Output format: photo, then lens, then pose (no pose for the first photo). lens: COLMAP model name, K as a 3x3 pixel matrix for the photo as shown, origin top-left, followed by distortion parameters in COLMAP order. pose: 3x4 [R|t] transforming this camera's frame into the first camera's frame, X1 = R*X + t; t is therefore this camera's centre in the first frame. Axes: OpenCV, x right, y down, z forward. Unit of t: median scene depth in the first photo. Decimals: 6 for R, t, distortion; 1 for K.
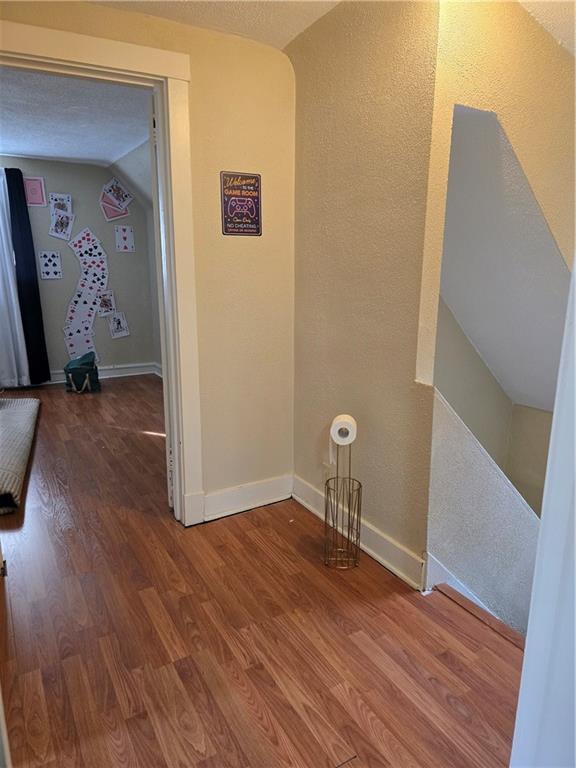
lens RADIAL K [[518.5, 0, 291.8], [0, 518.5, 387.0], [0, 0, 1]] dist [0.015737, -0.005685]
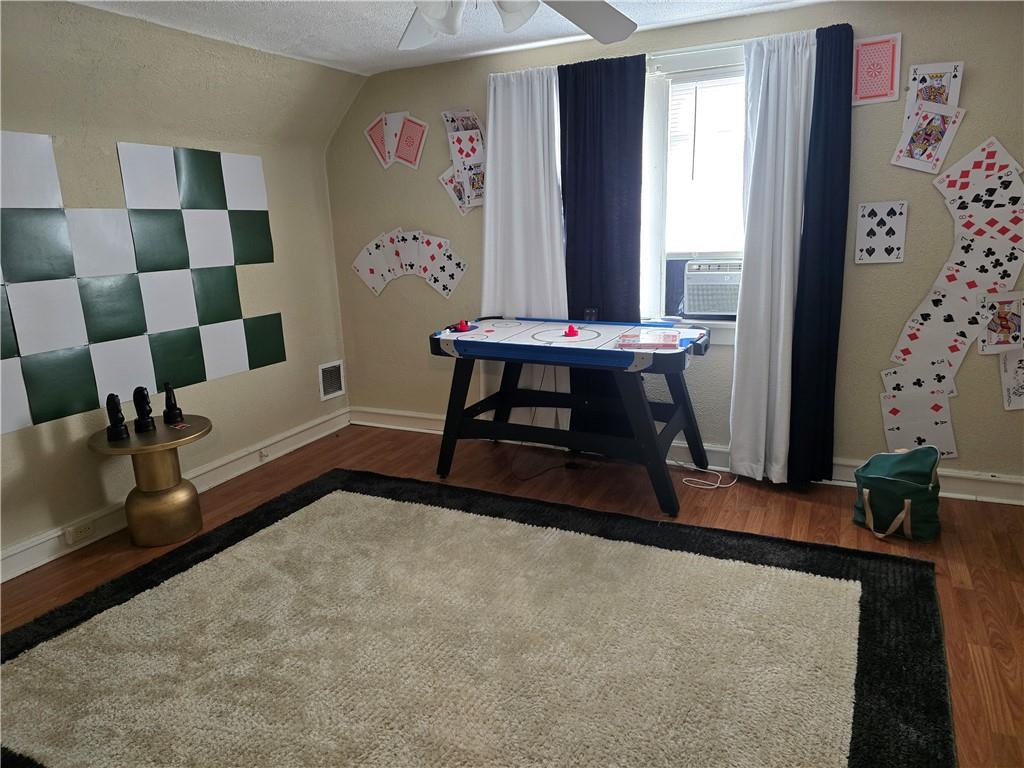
lens RADIAL K [[691.4, 0, 511.1], [0, 691.4, 391.3], [0, 0, 1]] dist [0.015737, -0.005685]
pose [[0.552418, 0.169050, -0.816246, -0.123963], [-0.151539, 0.983269, 0.101083, -0.109109], [0.819677, 0.067853, 0.568793, 0.395863]]
